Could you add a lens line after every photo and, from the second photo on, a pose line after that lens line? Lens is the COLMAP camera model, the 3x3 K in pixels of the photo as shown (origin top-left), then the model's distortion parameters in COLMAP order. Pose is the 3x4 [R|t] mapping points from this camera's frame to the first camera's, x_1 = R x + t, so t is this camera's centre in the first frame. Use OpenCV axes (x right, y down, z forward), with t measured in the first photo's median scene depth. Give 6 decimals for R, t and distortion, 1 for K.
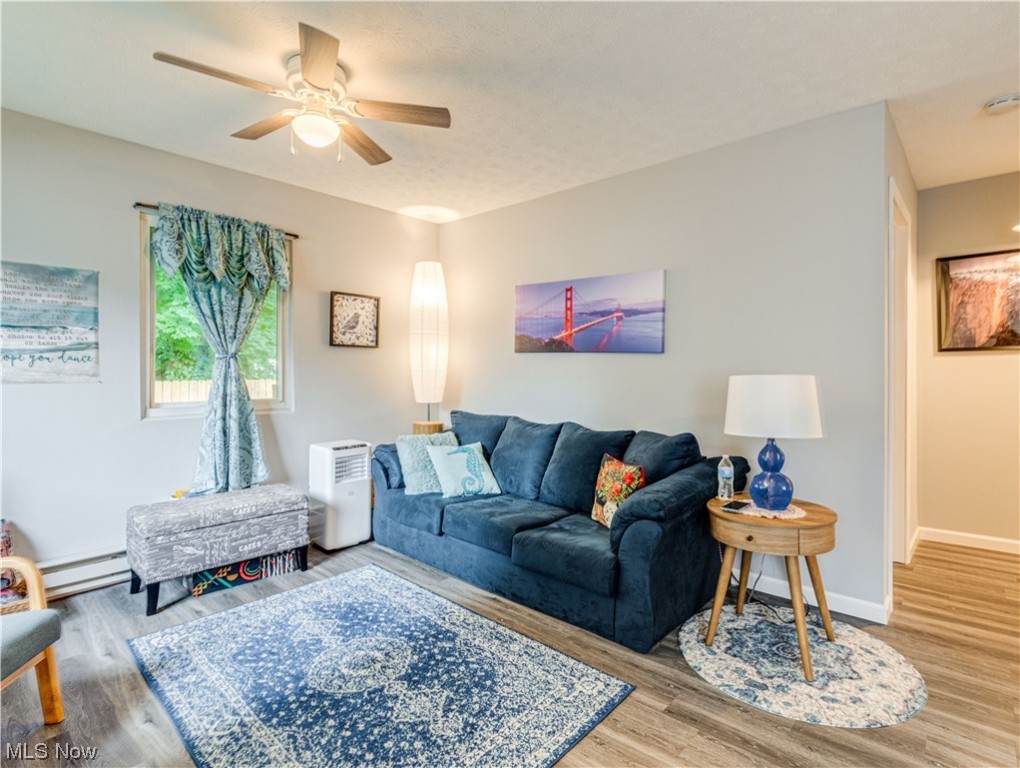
lens RADIAL K [[524.1, 0, 516.7], [0, 524.1, 373.9], [0, 0, 1]] dist [0.000269, -0.000690]
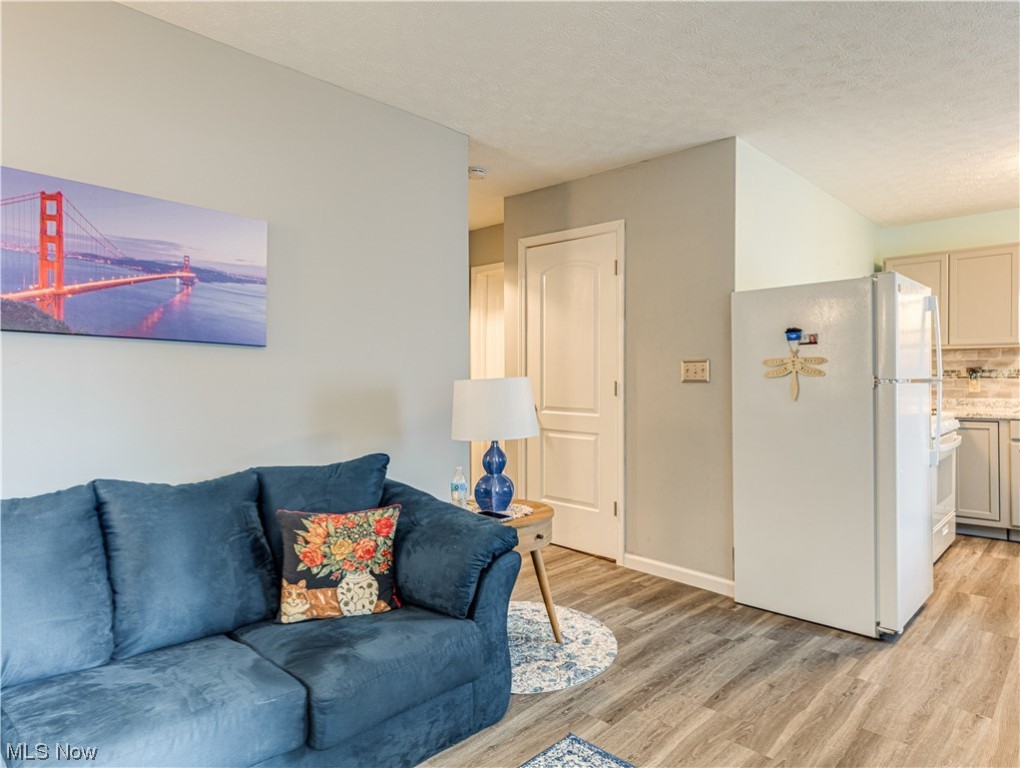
lens RADIAL K [[628.3, 0, 510.0], [0, 628.3, 384.0], [0, 0, 1]] dist [0.001399, 0.000801]
pose [[0.025182, -0.013914, 0.999586, -0.521852], [0.007680, 0.999876, 0.013725, -0.001282], [-0.999653, 0.007331, 0.025286, 0.685062]]
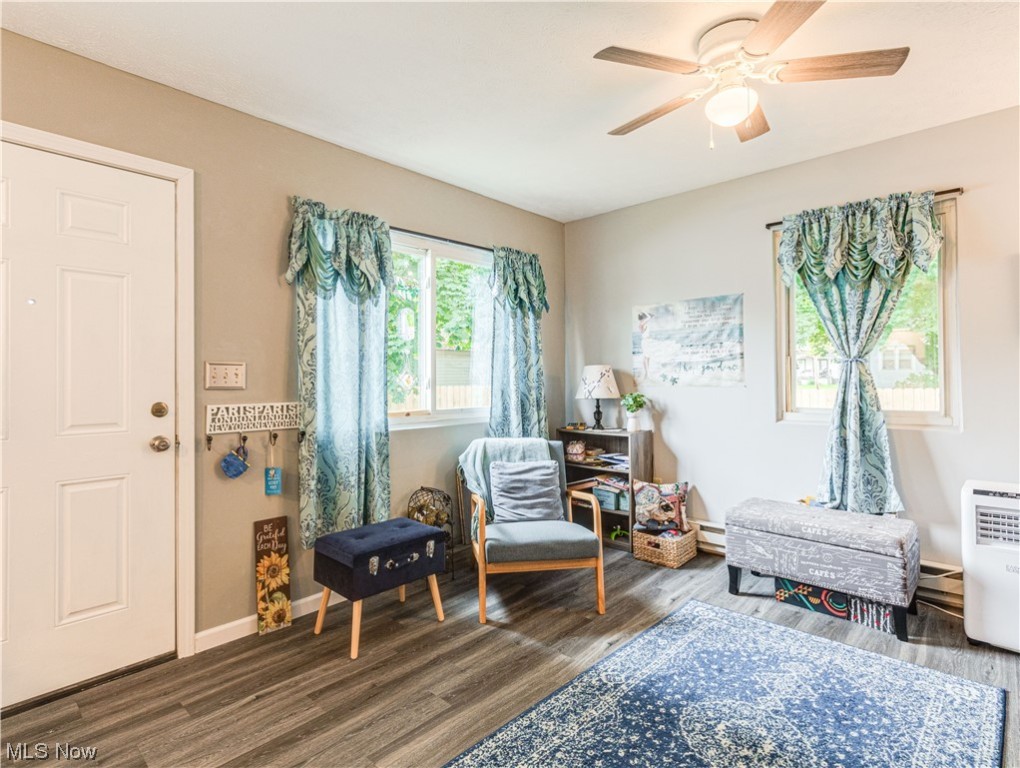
lens RADIAL K [[524.1, 0, 516.7], [0, 524.1, 373.9], [0, 0, 1]] dist [0.000269, -0.000690]
pose [[-0.015466, -0.008083, -0.999848, 0.357965], [0.001925, 0.999965, -0.008114, -0.003354], [0.999879, -0.002050, -0.015450, 0.452122]]
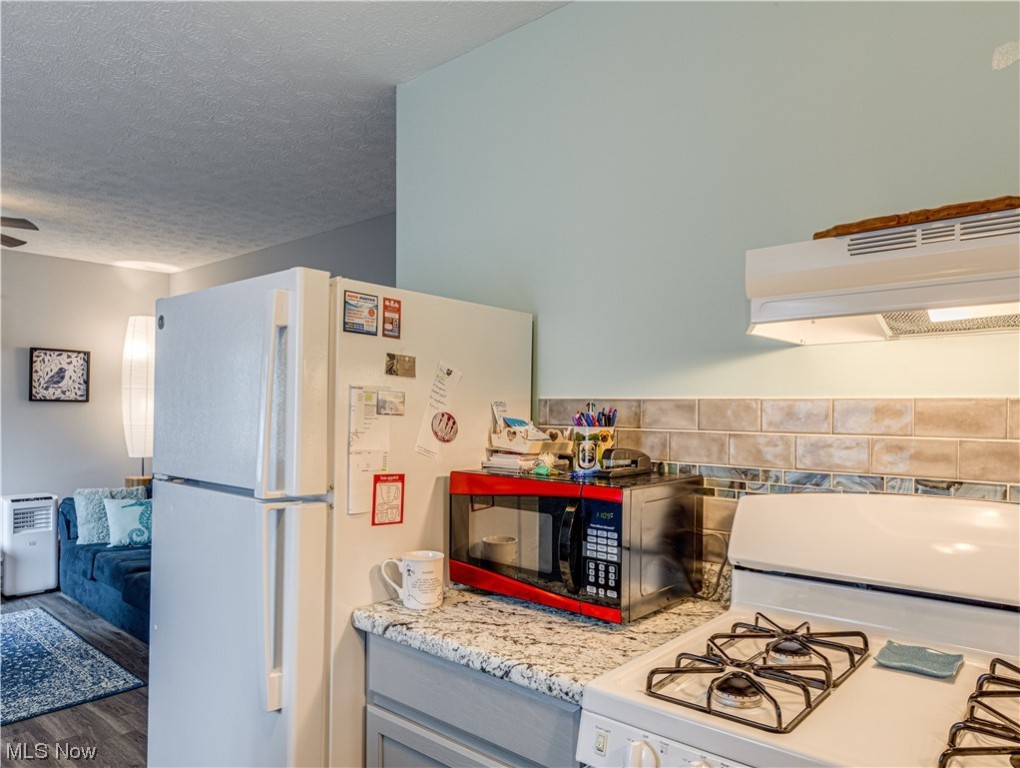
lens RADIAL K [[700.6, 0, 509.5], [0, 700.6, 420.2], [0, 0, 1]] dist [-0.008347, -0.002414]
pose [[0.999864, 0.011137, 0.012127, 0.680303], [-0.011228, 0.999909, 0.007467, -0.044197], [-0.012043, -0.007602, 0.999899, -0.446696]]
